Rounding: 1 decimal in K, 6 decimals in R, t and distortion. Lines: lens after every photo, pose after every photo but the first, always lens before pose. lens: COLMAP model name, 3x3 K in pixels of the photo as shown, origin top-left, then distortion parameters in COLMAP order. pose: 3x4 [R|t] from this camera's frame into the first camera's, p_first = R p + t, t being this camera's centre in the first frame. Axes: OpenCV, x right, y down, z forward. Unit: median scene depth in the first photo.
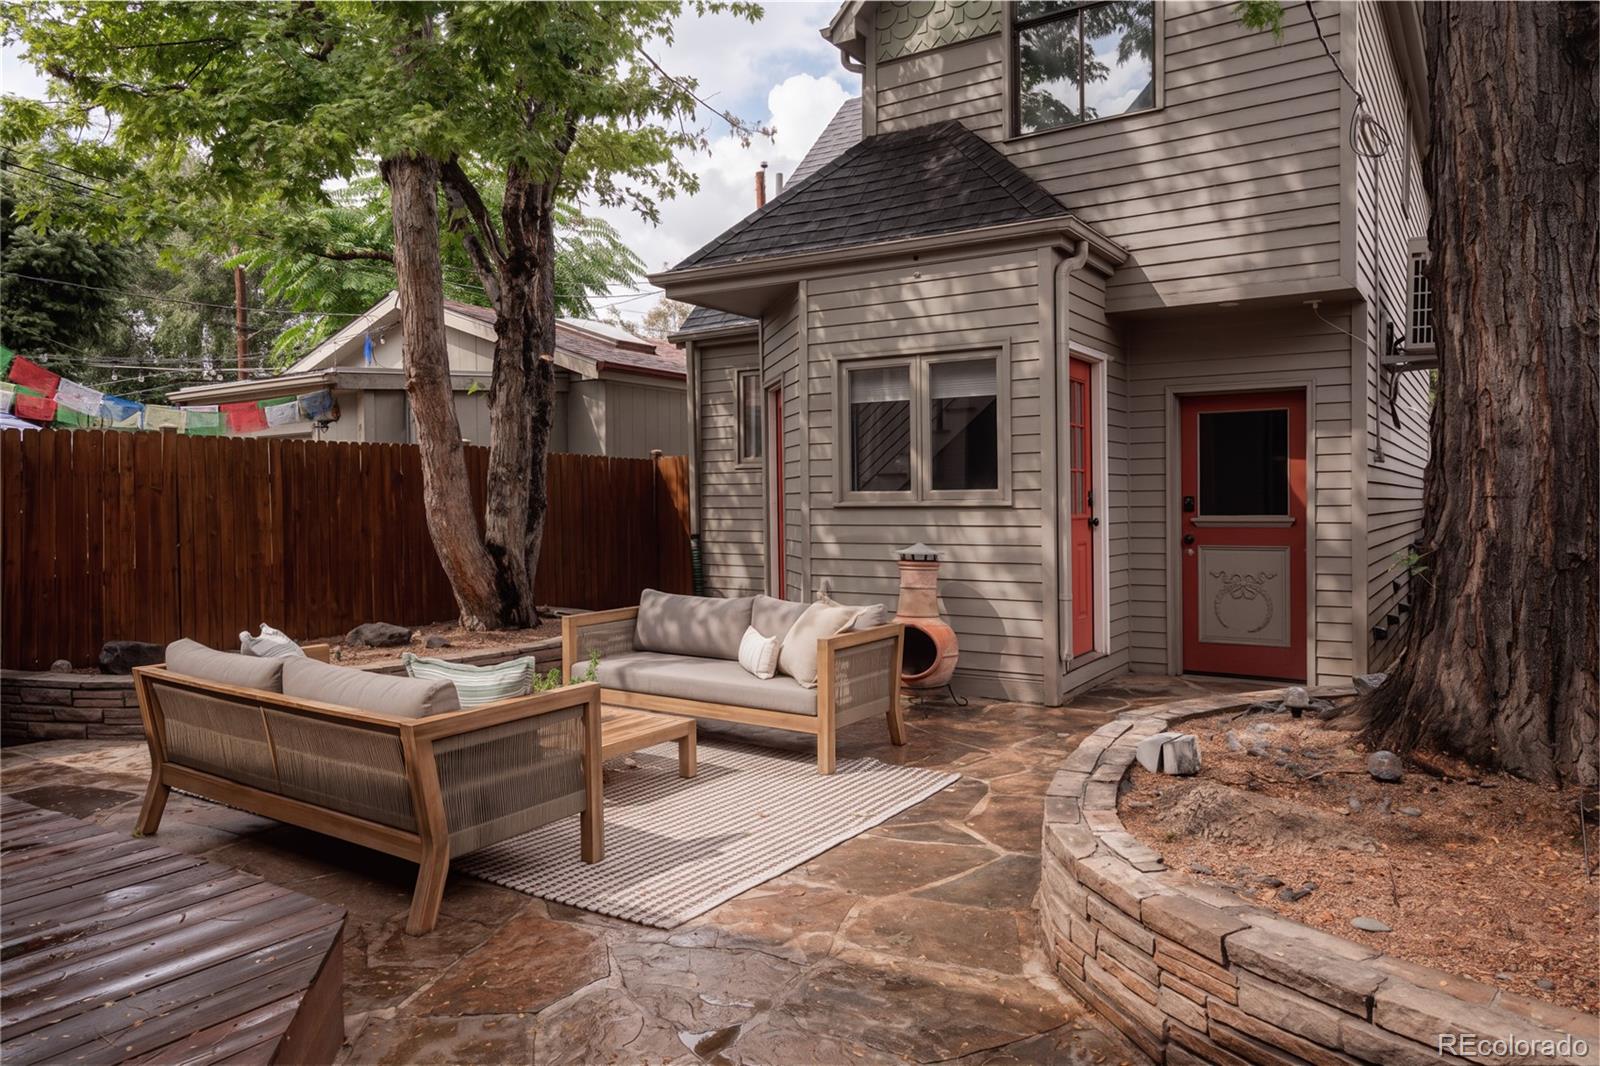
lens RADIAL K [[1075.4, 0, 800.0], [0, 1075.4, 533.0], [0, 0, 1]] dist [-0.000014, -0.000172]
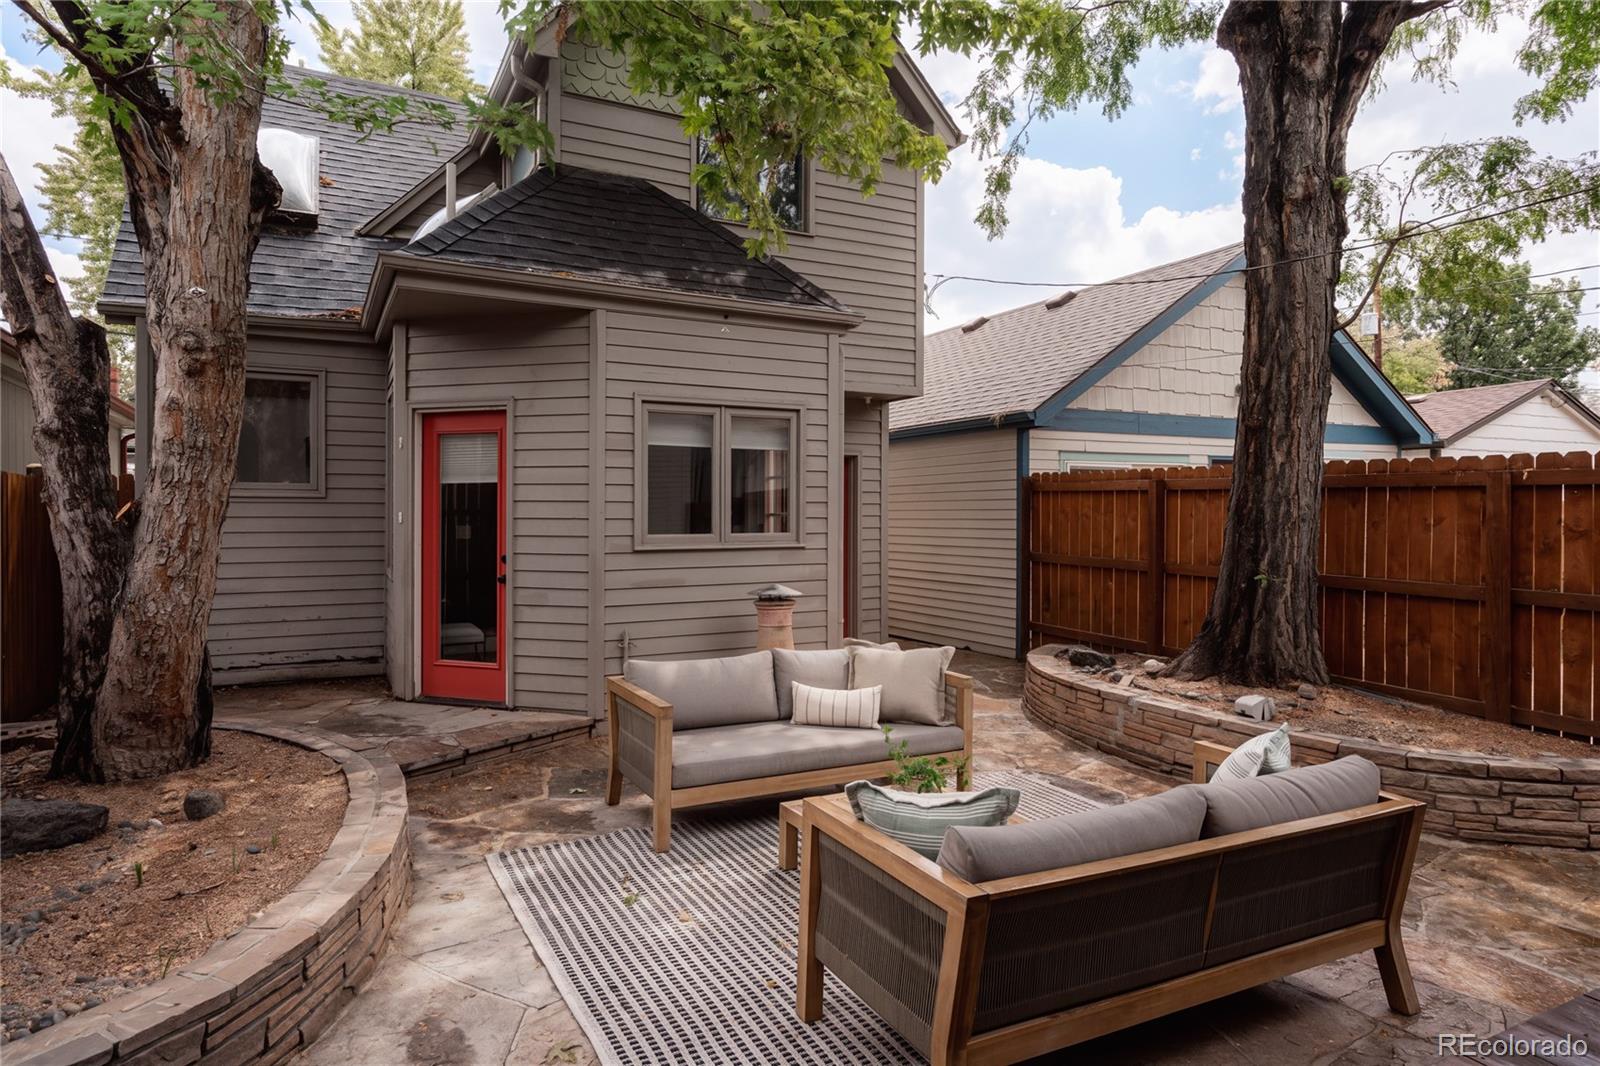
lens RADIAL K [[957.7, 0, 800.0], [0, 957.7, 533.0], [0, 0, 1]] dist [0.000224, 0.000043]
pose [[0.492053, -0.009462, 0.870514, -0.669499], [0.020541, 0.999789, -0.000744, -0.037962], [-0.870323, 0.018247, 0.492144, 0.463788]]
